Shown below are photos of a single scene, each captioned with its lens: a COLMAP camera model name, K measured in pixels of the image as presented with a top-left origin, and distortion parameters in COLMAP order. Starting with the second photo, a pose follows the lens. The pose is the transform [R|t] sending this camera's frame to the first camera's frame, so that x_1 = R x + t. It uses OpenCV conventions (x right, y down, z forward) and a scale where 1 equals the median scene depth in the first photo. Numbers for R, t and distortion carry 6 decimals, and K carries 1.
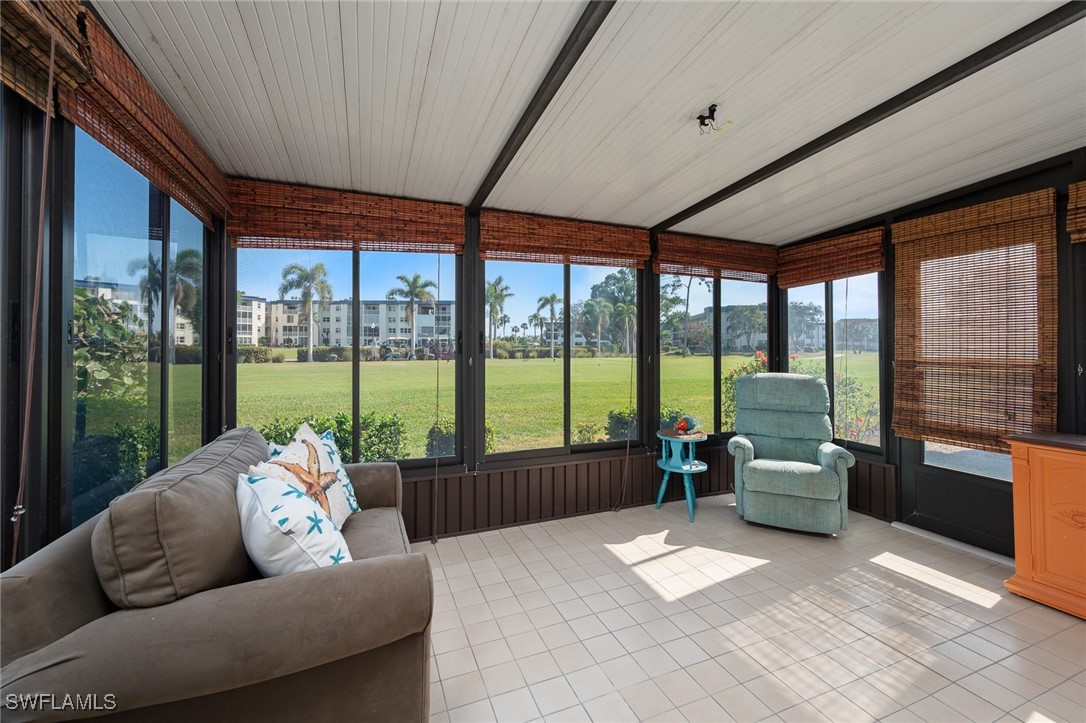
lens RADIAL K [[427.6, 0, 549.3], [0, 427.6, 356.5], [0, 0, 1]] dist [0.006858, 0.000362]
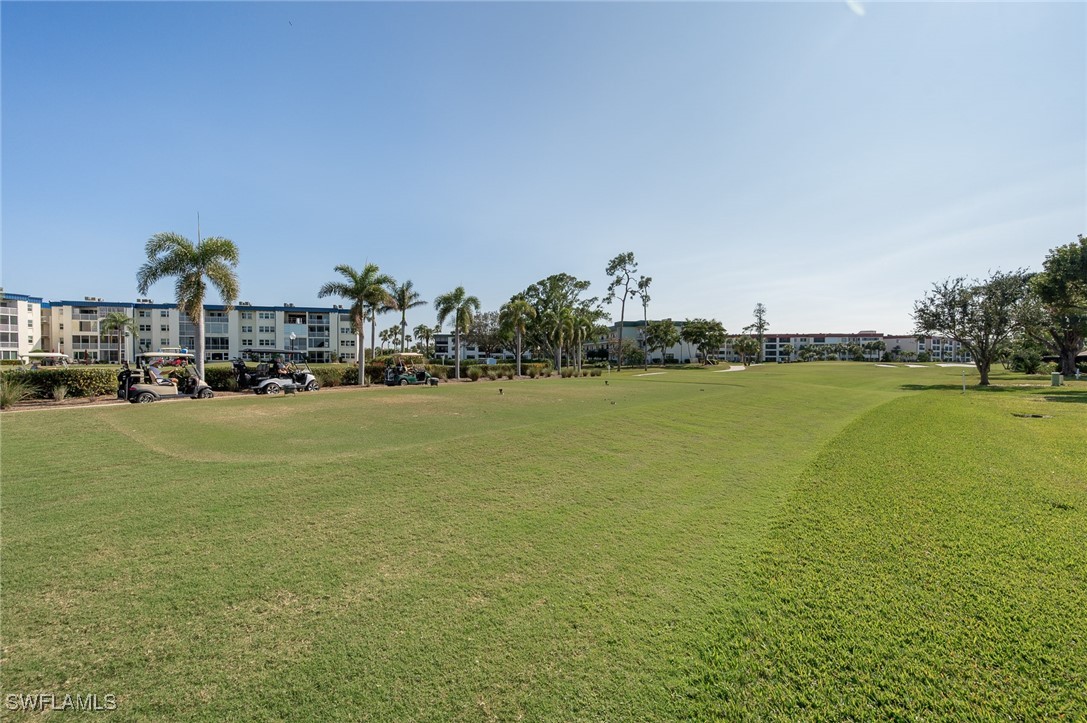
lens RADIAL K [[411.7, 0, 546.3], [0, 411.7, 358.9], [0, 0, 1]] dist [-0.000609, -0.000127]
pose [[0.949936, -0.006856, 0.312370, -0.141876], [0.014107, 0.999681, -0.020959, -0.009063], [-0.312127, 0.024316, 0.949729, 0.145330]]
